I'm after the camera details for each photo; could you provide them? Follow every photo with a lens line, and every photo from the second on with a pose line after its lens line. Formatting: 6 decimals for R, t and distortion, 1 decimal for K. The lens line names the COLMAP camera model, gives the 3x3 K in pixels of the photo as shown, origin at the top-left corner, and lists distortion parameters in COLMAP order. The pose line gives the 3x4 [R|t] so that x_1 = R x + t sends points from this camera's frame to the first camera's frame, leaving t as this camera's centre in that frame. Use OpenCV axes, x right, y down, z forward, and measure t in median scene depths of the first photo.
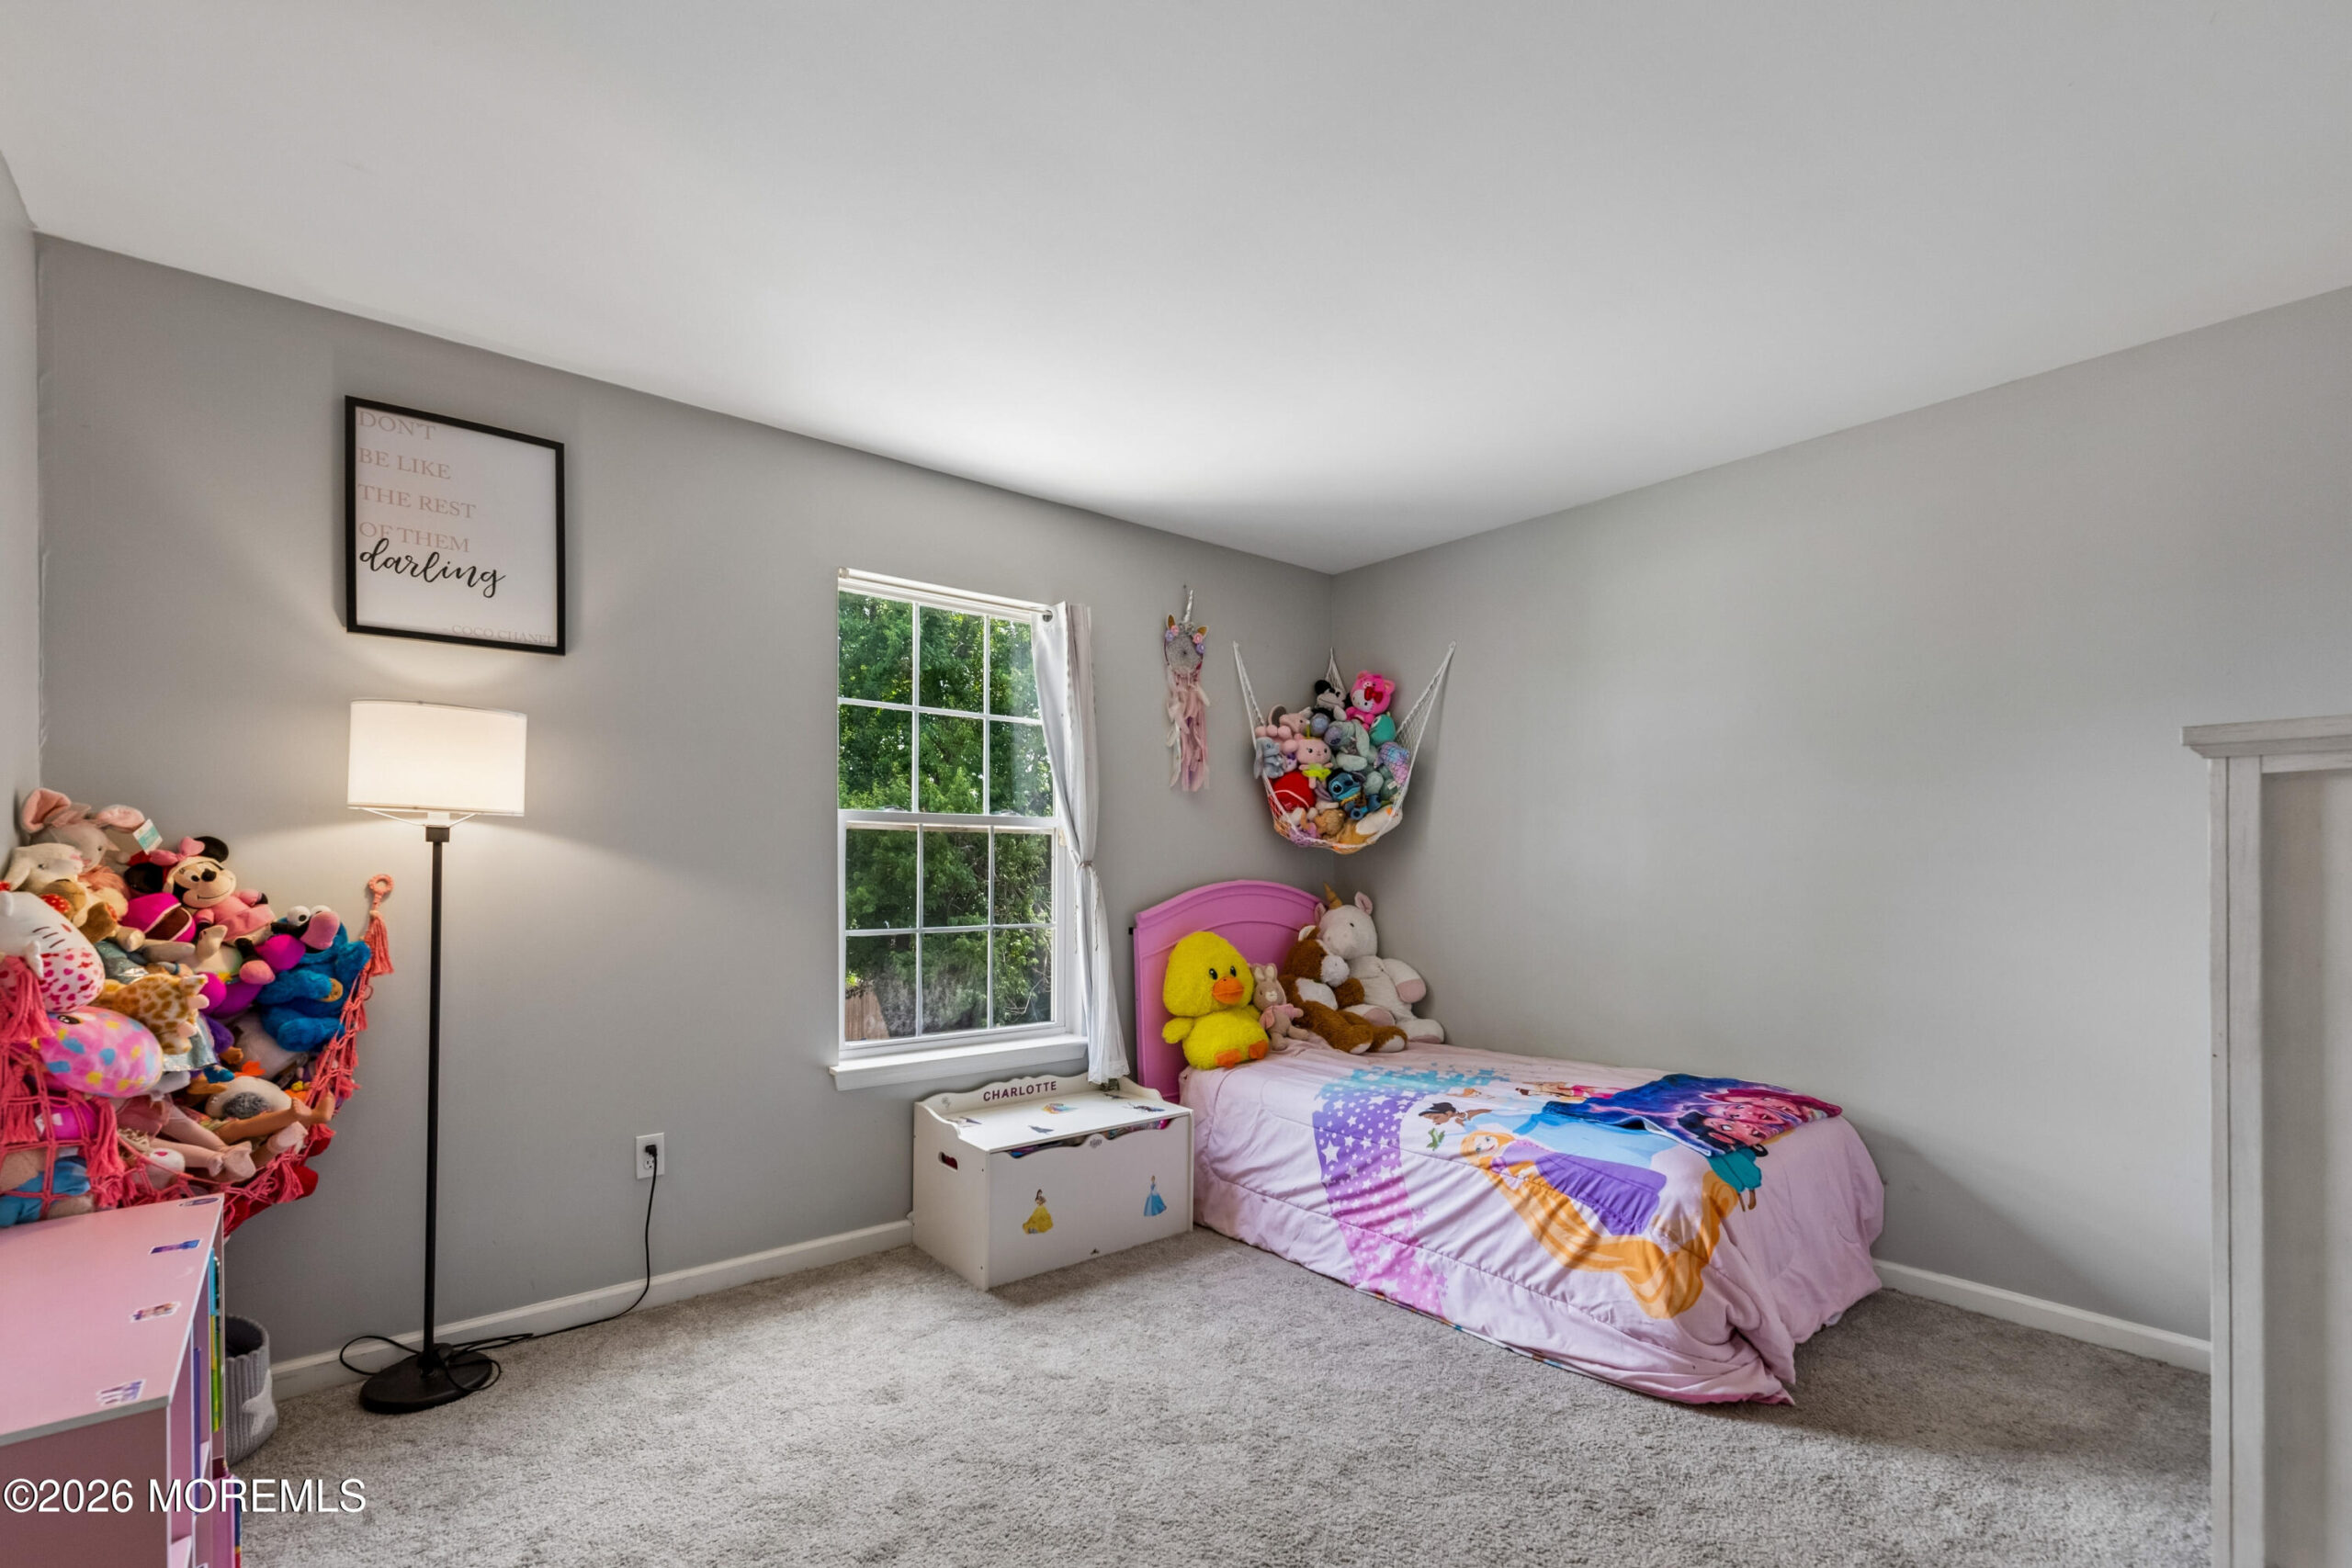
lens RADIAL K [[1024.7, 0, 1161.5], [0, 1024.7, 851.5], [0, 0, 1]] dist [0.000081, -0.000157]
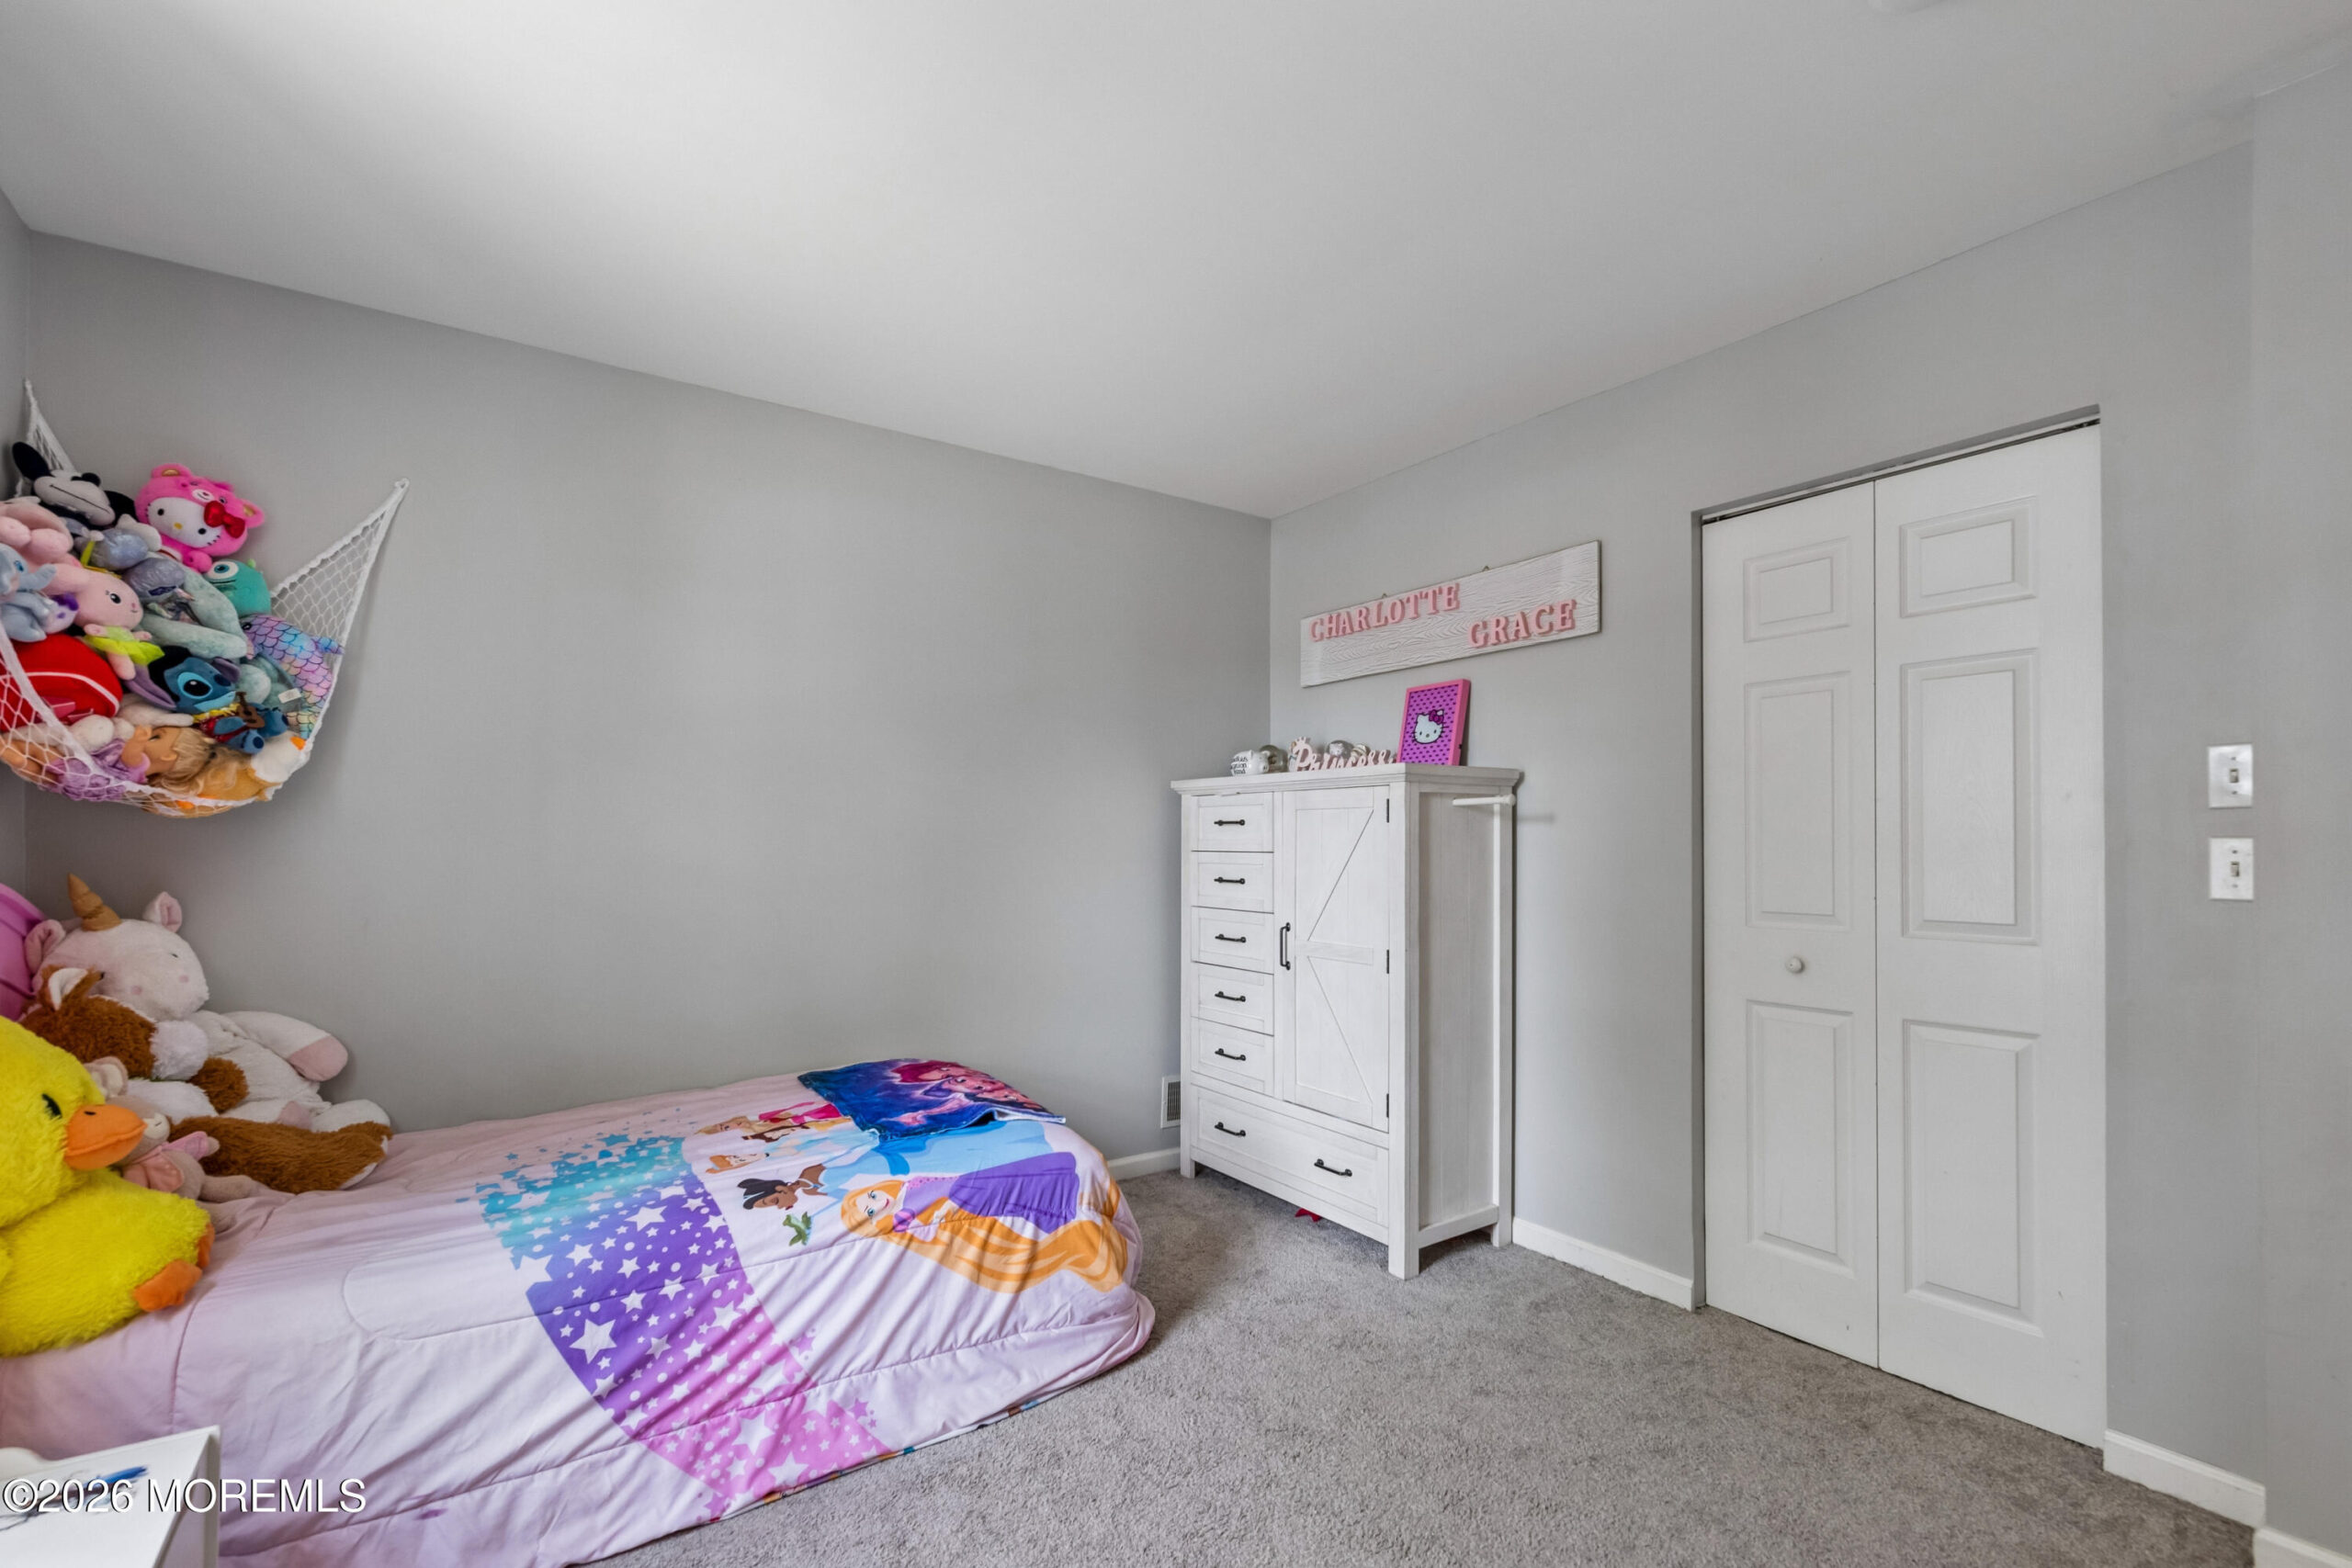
lens RADIAL K [[1024.7, 0, 1161.5], [0, 1024.7, 851.5], [0, 0, 1]] dist [0.000081, -0.000157]
pose [[0.087937, -0.002006, 0.996124, -0.402770], [-0.012263, 0.999920, 0.003096, 0.016237], [-0.996051, -0.012488, 0.087906, 0.678645]]
